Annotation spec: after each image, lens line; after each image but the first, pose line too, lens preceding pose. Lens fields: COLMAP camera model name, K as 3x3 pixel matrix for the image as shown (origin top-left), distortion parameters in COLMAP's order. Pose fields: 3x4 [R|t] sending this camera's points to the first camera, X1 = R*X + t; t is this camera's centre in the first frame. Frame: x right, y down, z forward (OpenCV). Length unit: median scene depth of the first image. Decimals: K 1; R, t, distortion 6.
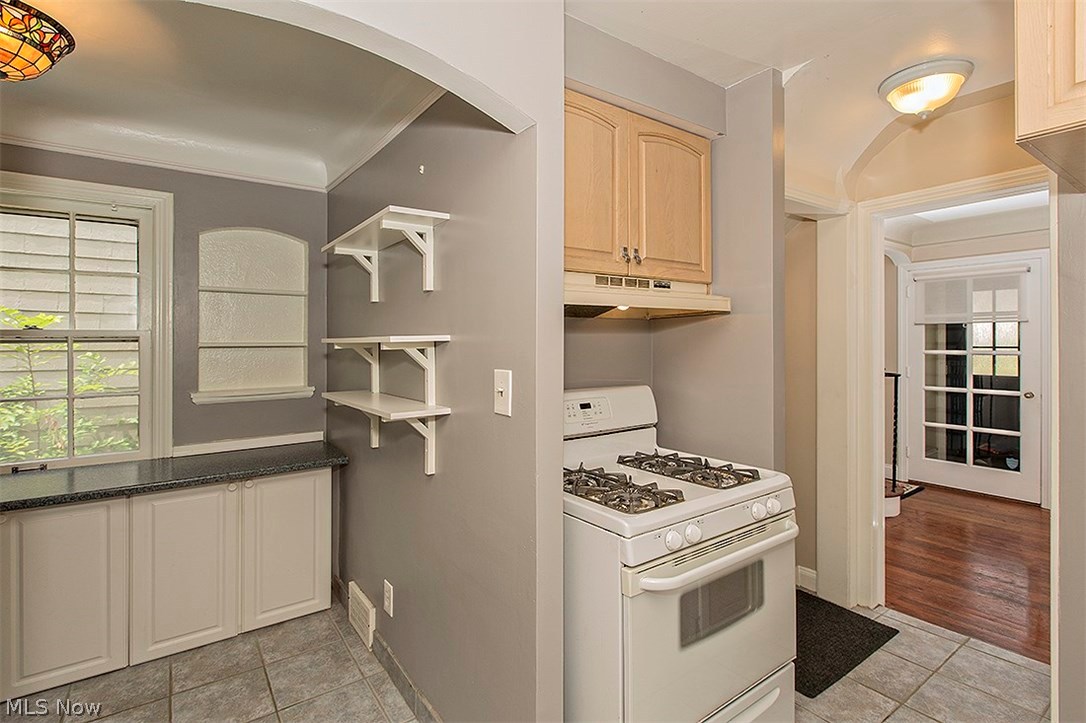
lens RADIAL K [[472.2, 0, 542.7], [0, 472.2, 339.1], [0, 0, 1]] dist [0.000764, -0.000142]
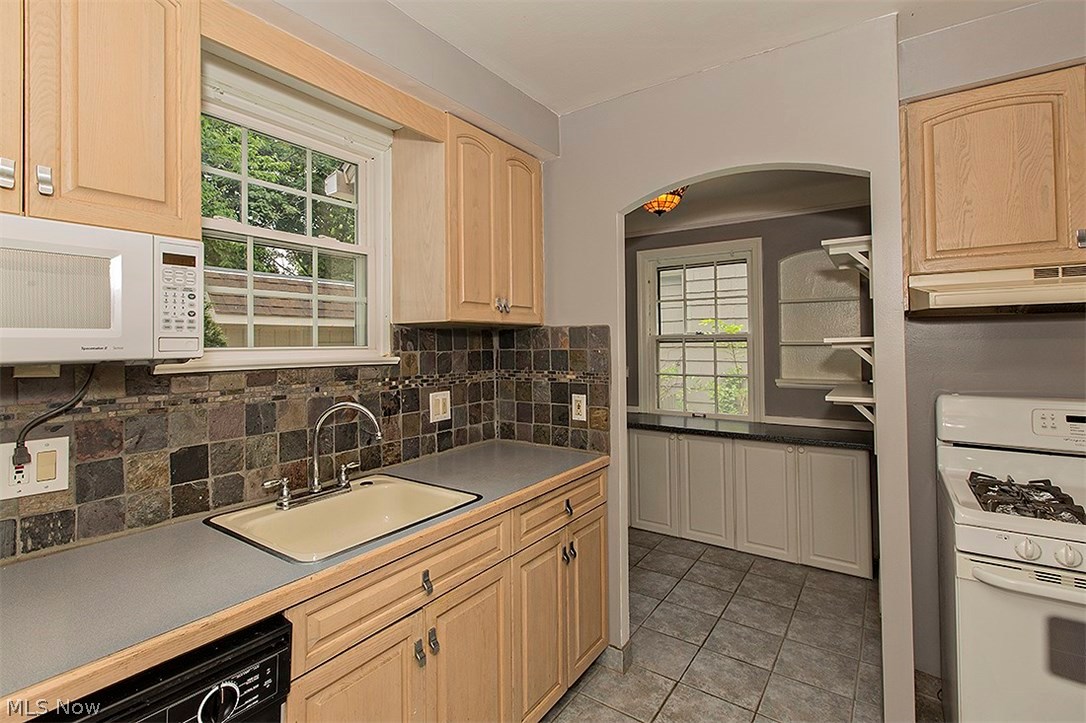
lens RADIAL K [[535.3, 0, 540.1], [0, 535.3, 330.9], [0, 0, 1]] dist [0.001019, 0.000014]
pose [[0.321821, -0.017260, -0.946643, 0.558311], [0.007487, 0.999849, -0.015685, -0.005153], [0.946771, -0.002040, 0.321902, -0.164207]]
